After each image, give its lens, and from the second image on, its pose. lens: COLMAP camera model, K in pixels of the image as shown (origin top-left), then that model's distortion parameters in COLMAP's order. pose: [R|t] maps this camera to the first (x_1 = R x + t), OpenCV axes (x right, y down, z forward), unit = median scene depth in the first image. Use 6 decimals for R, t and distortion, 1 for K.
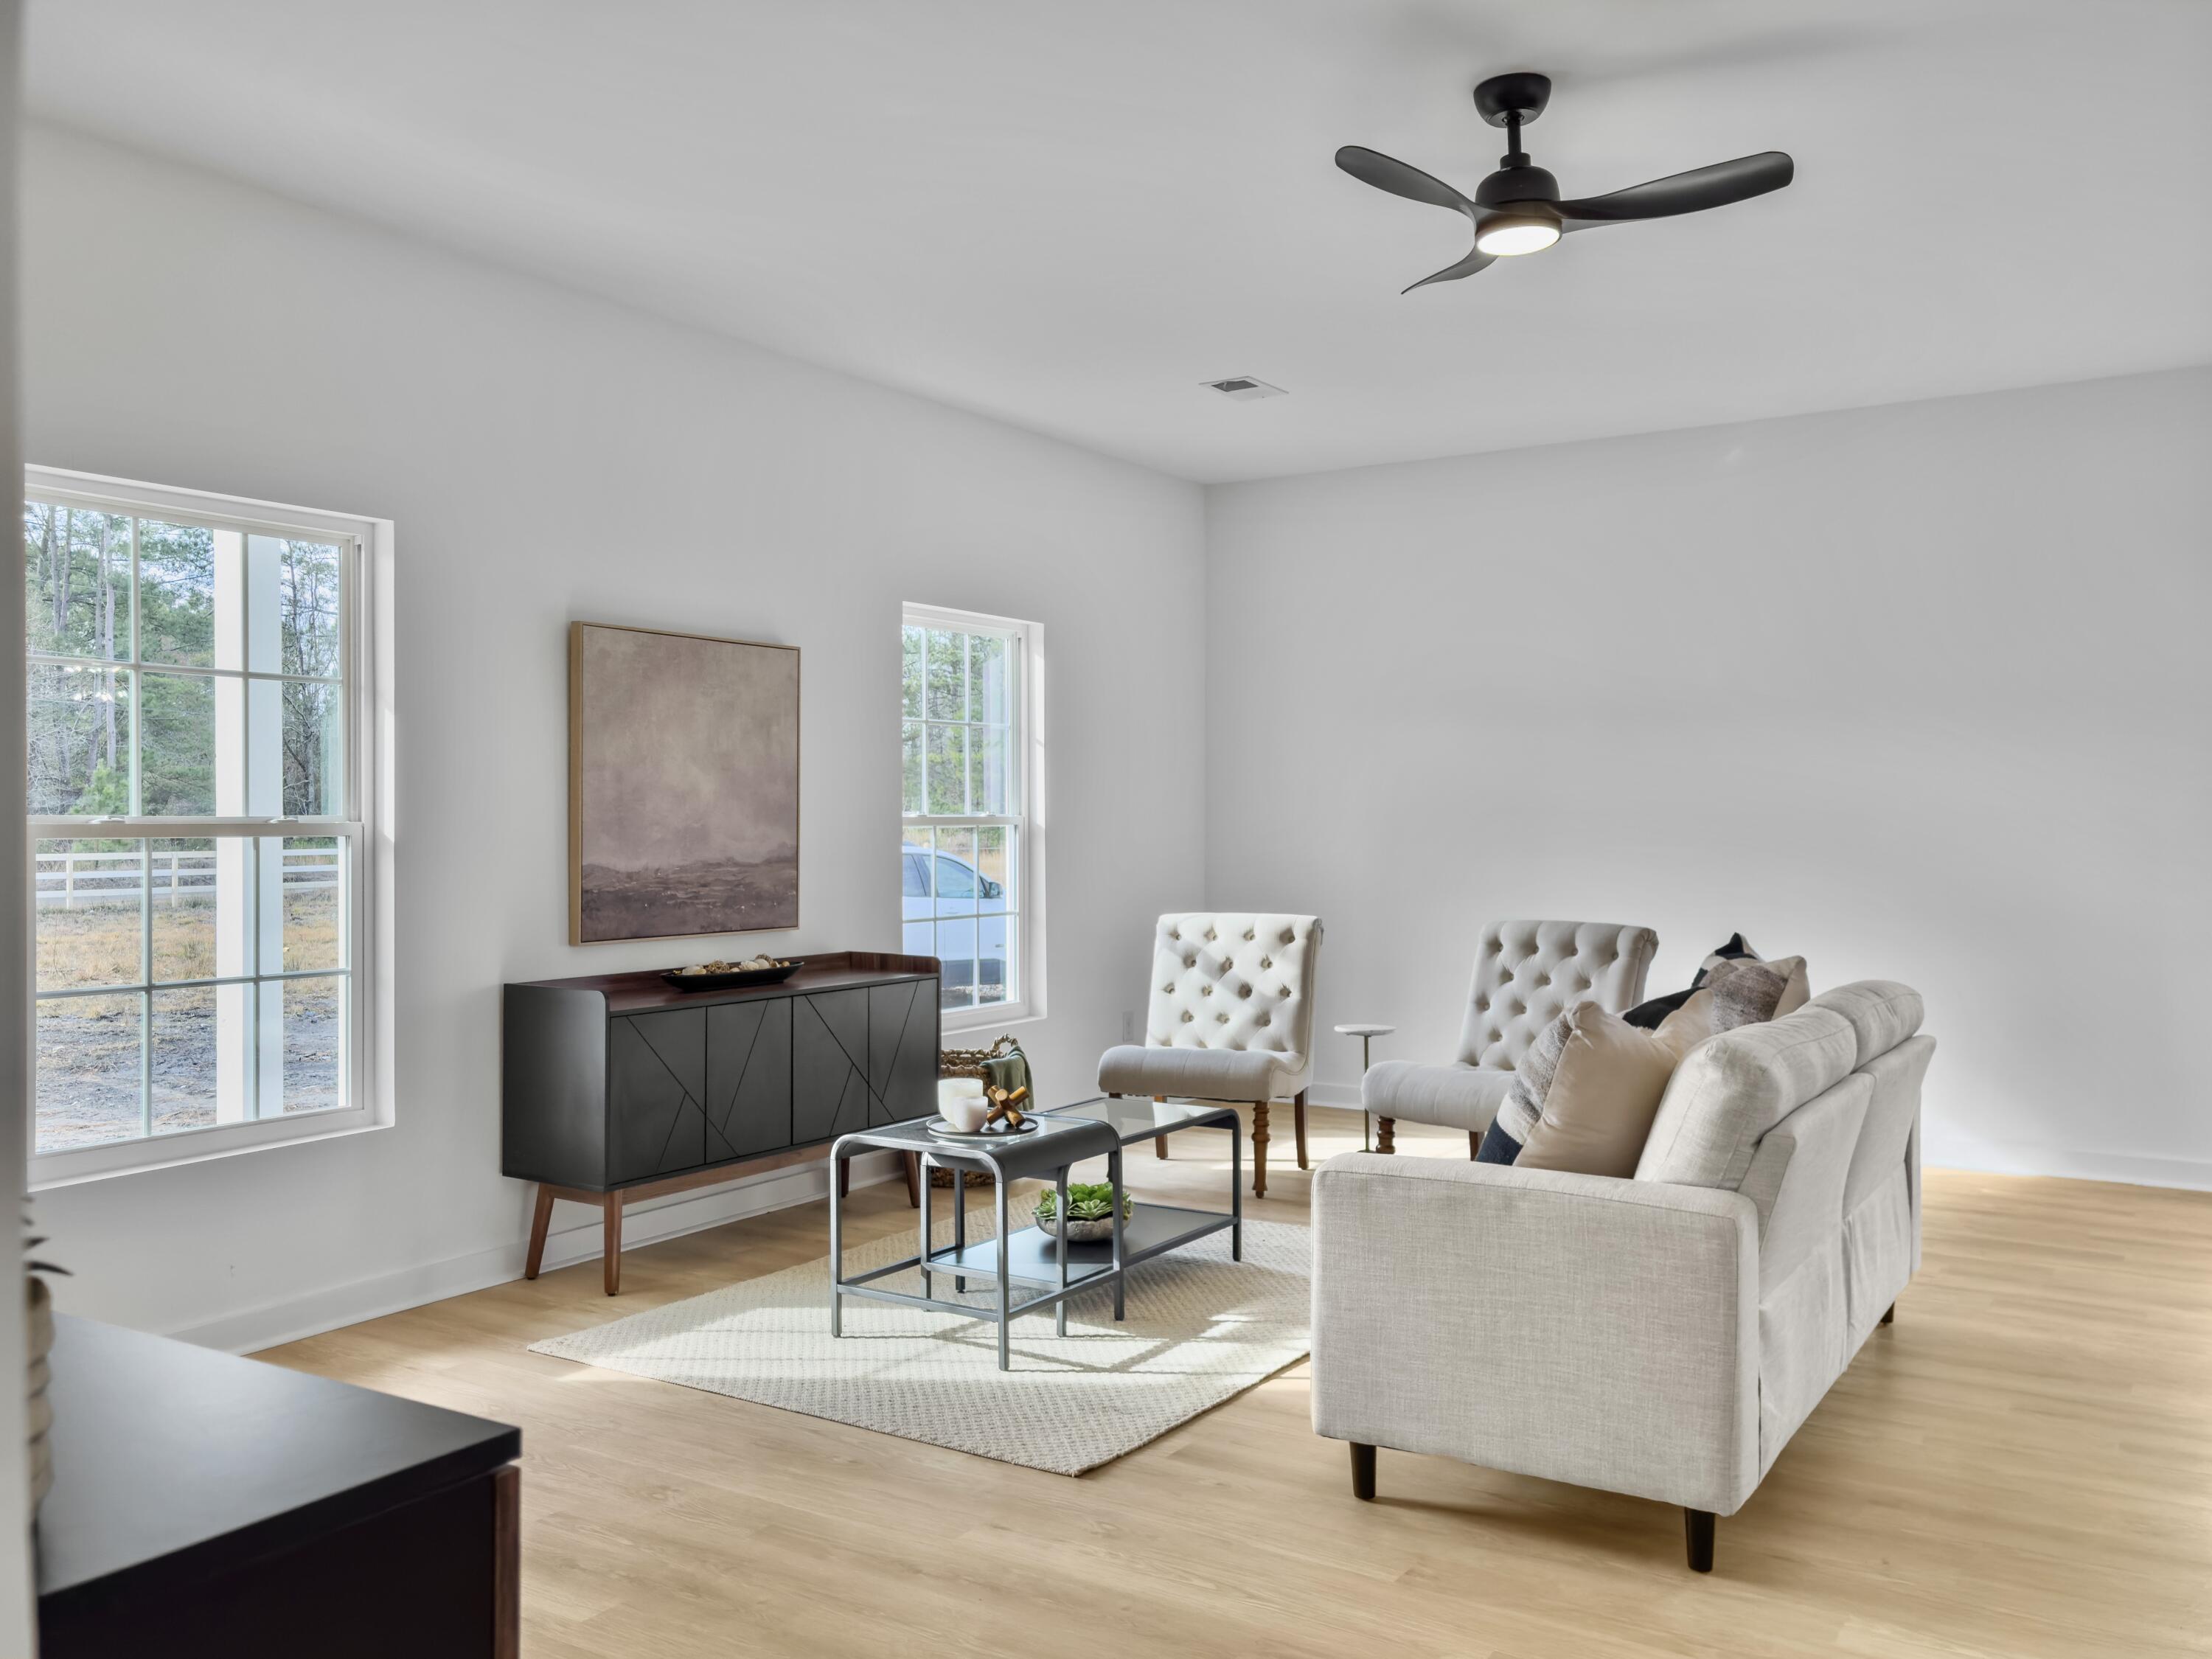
lens RADIAL K [[1821.4, 0, 1106.0], [0, 1821.4, 829.5], [0, 0, 1]] dist [-0.007401, -0.001898]
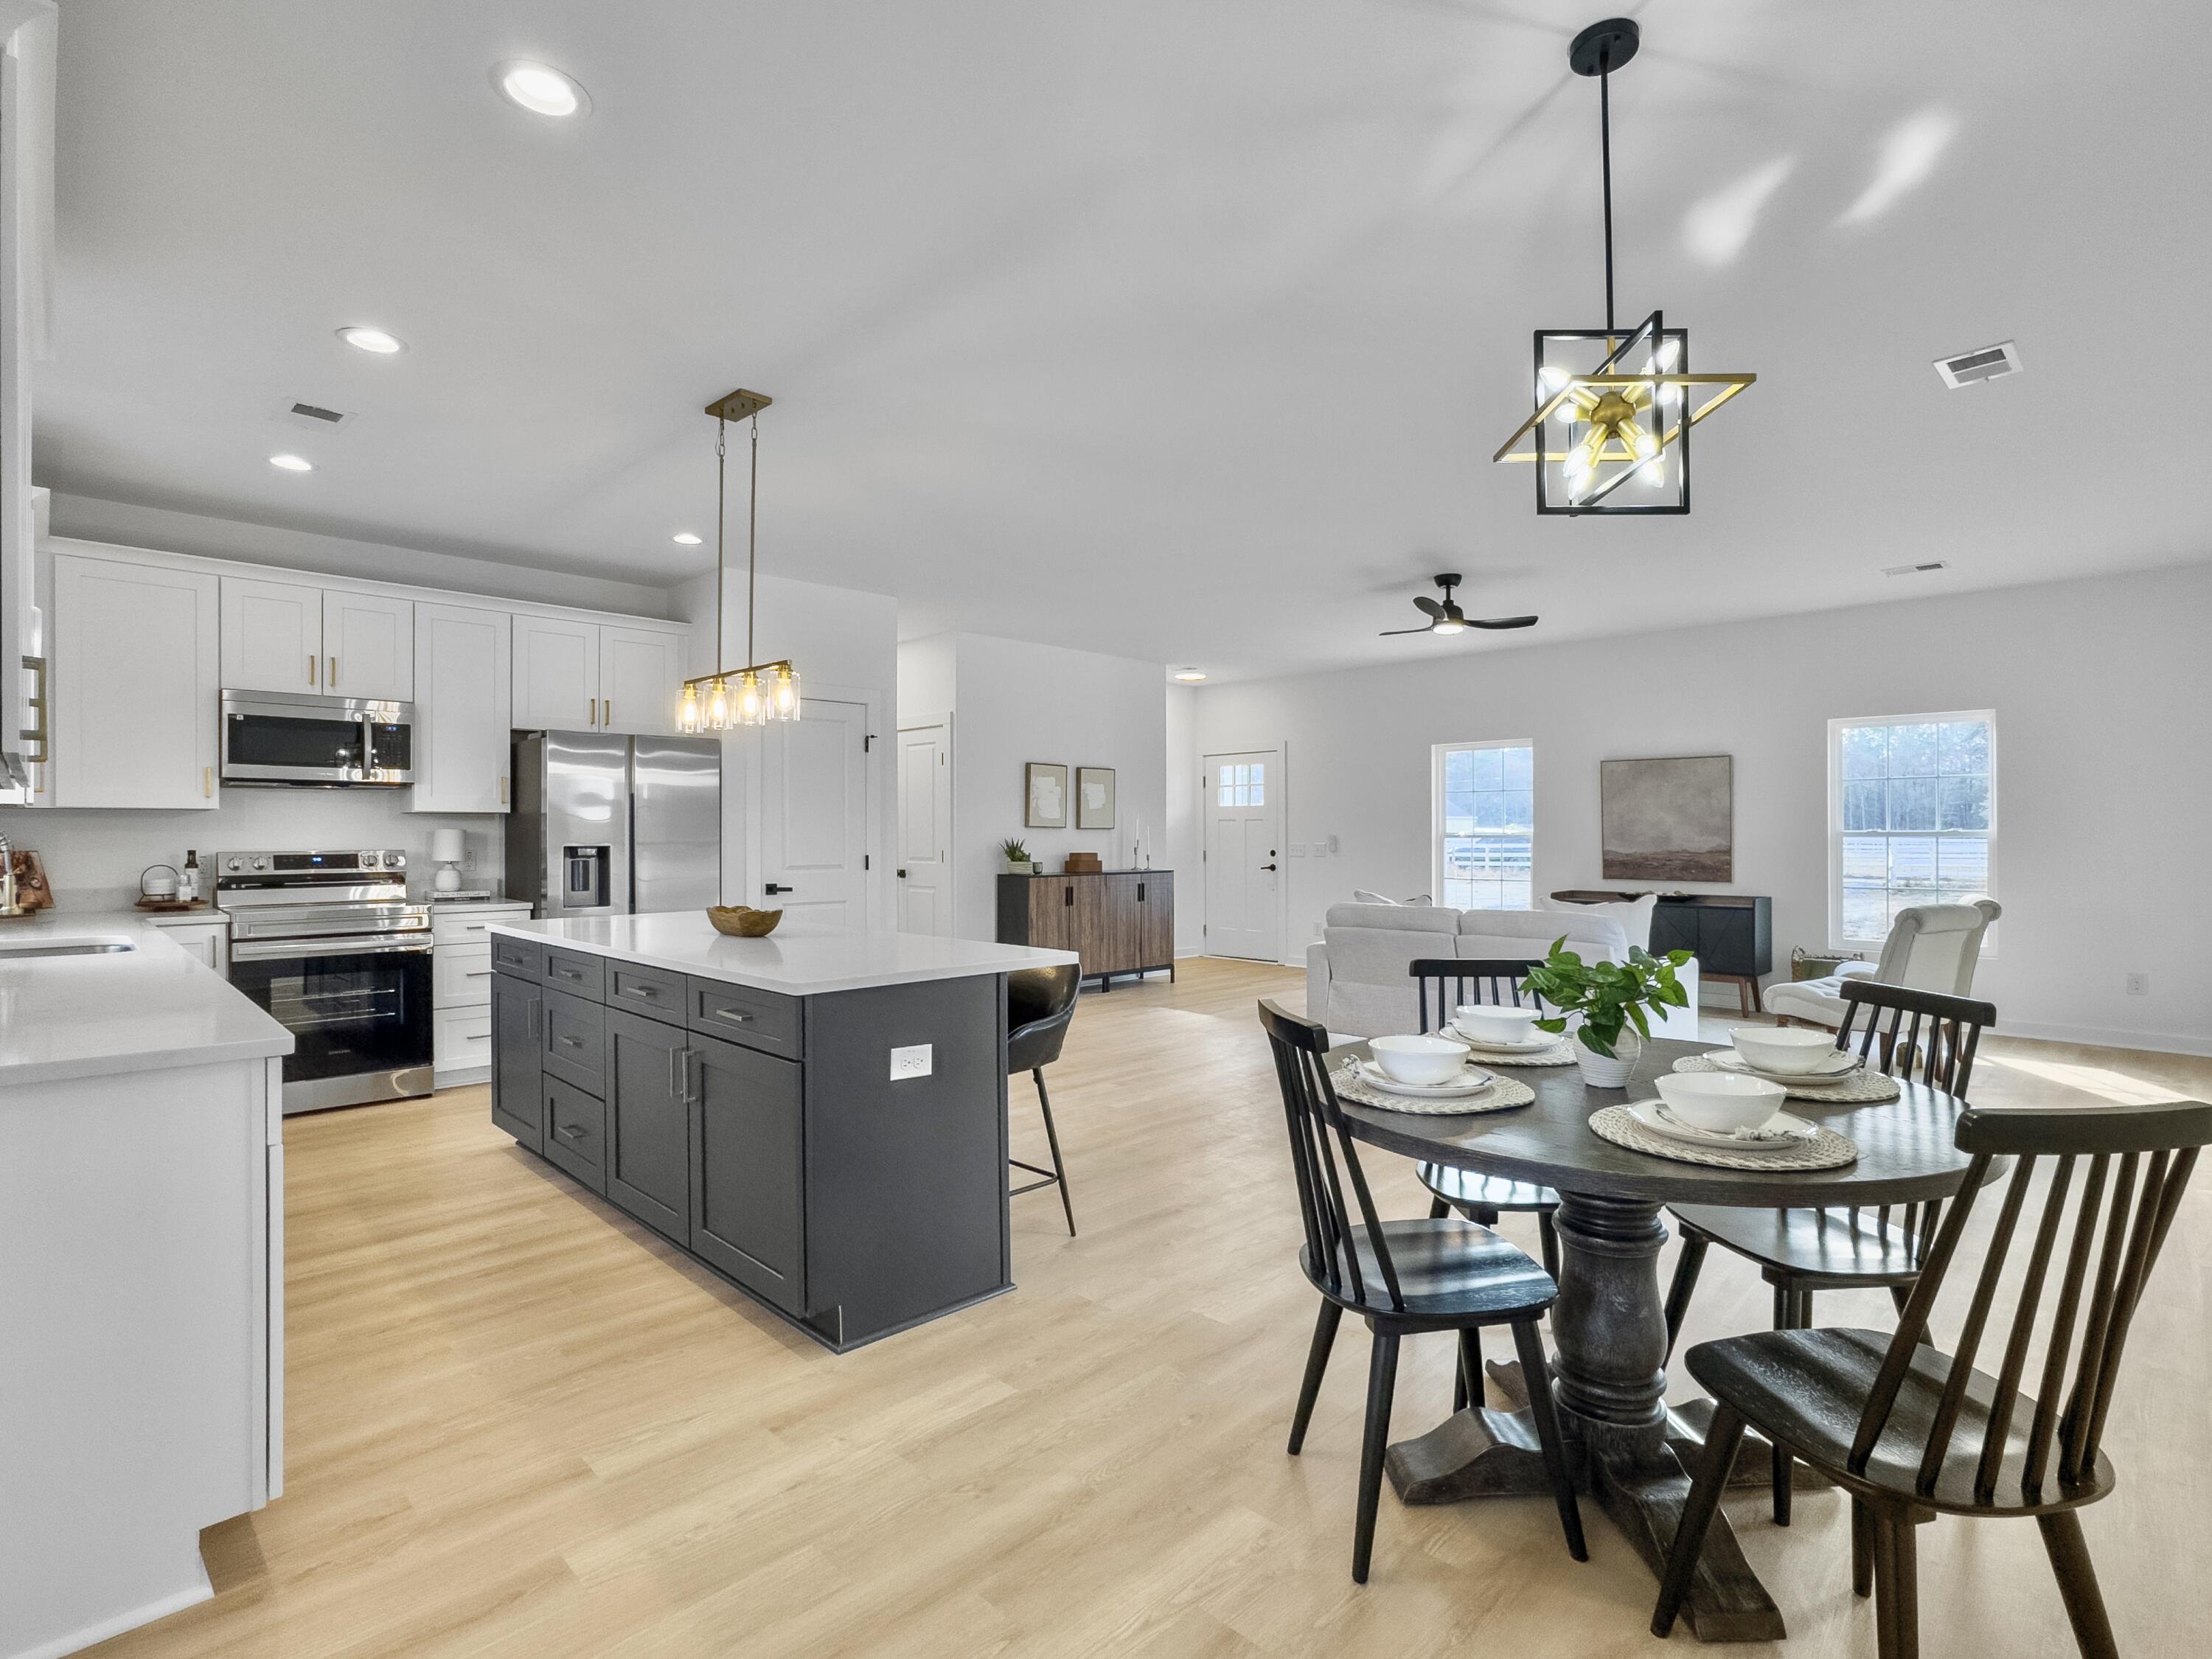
lens RADIAL K [[1060.2, 0, 1106.0], [0, 1060.2, 829.5], [0, 0, 1]] dist [-0.036610, 0.000398]
pose [[-0.226121, 0.000236, -0.974099, 1.276576], [-0.002993, 0.999995, 0.000937, -0.009550], [0.974095, 0.003127, -0.226119, 0.569667]]
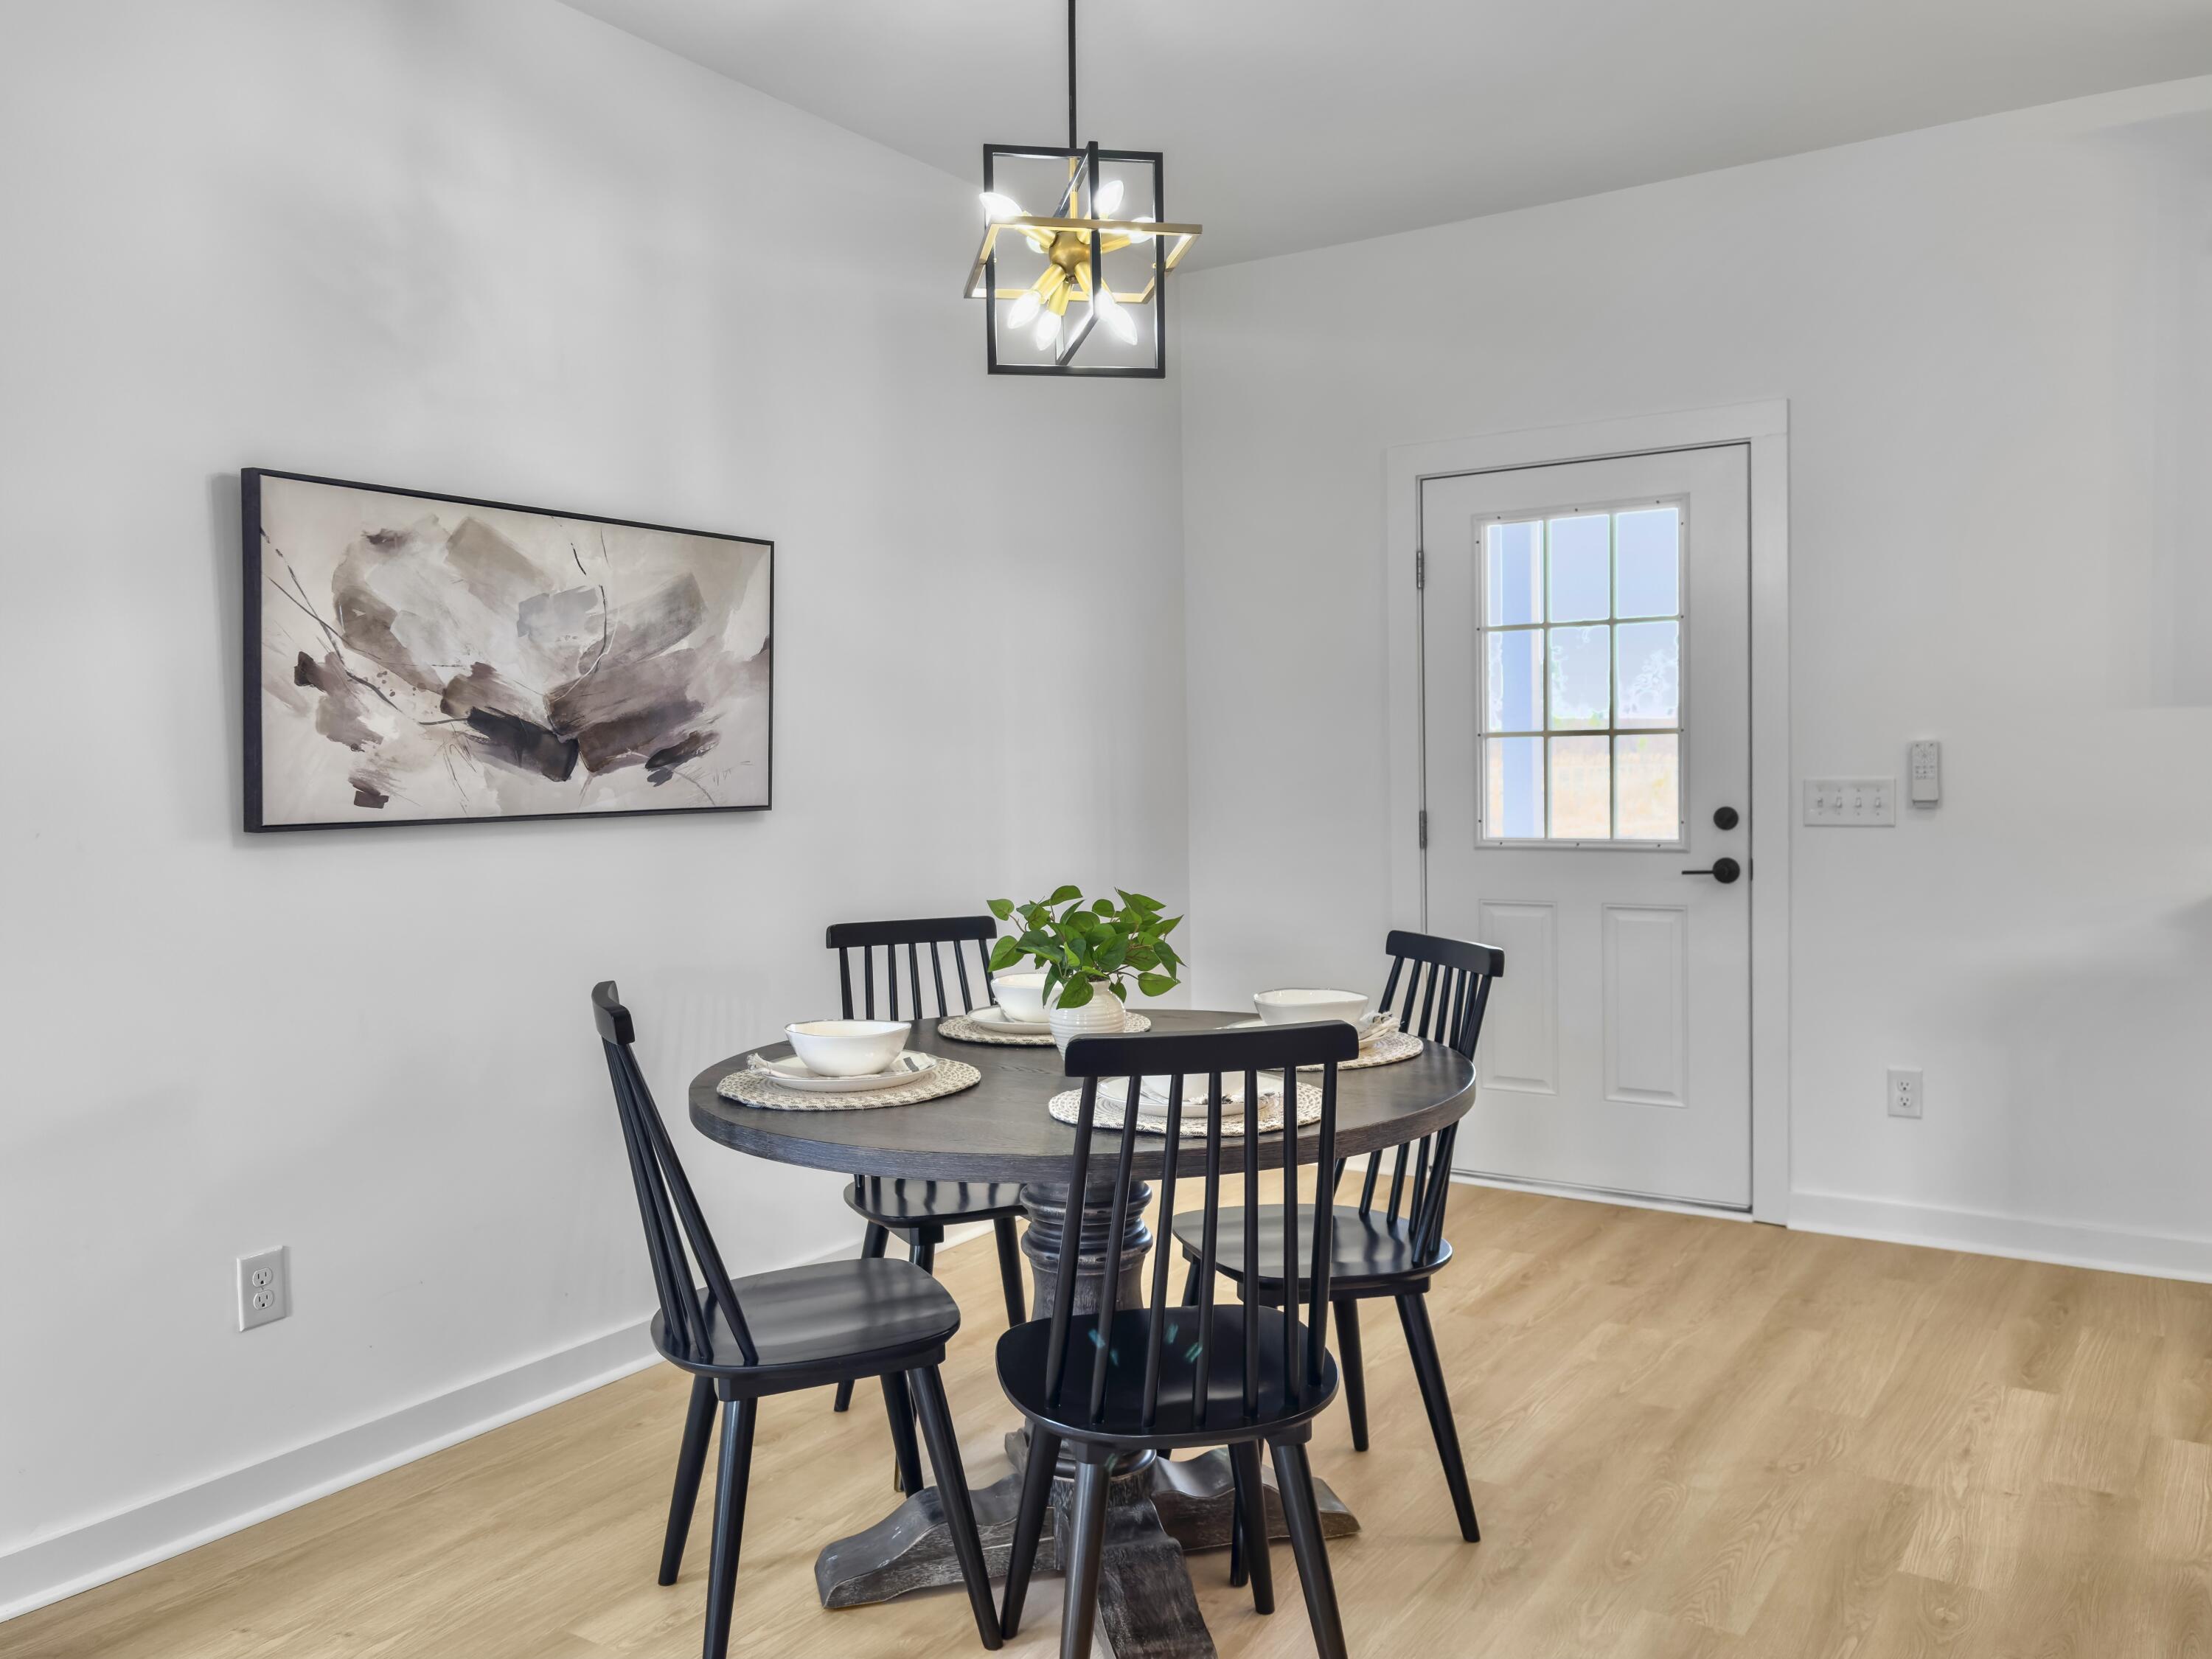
lens RADIAL K [[1705.4, 0, 1106.0], [0, 1705.4, 829.5], [0, 0, 1]] dist [-0.001715, -0.000279]
pose [[0.018410, -0.039735, 0.999041, 0.421495], [0.021047, 0.999004, 0.039346, -0.004088], [-0.999609, 0.020303, 0.019228, 0.640021]]
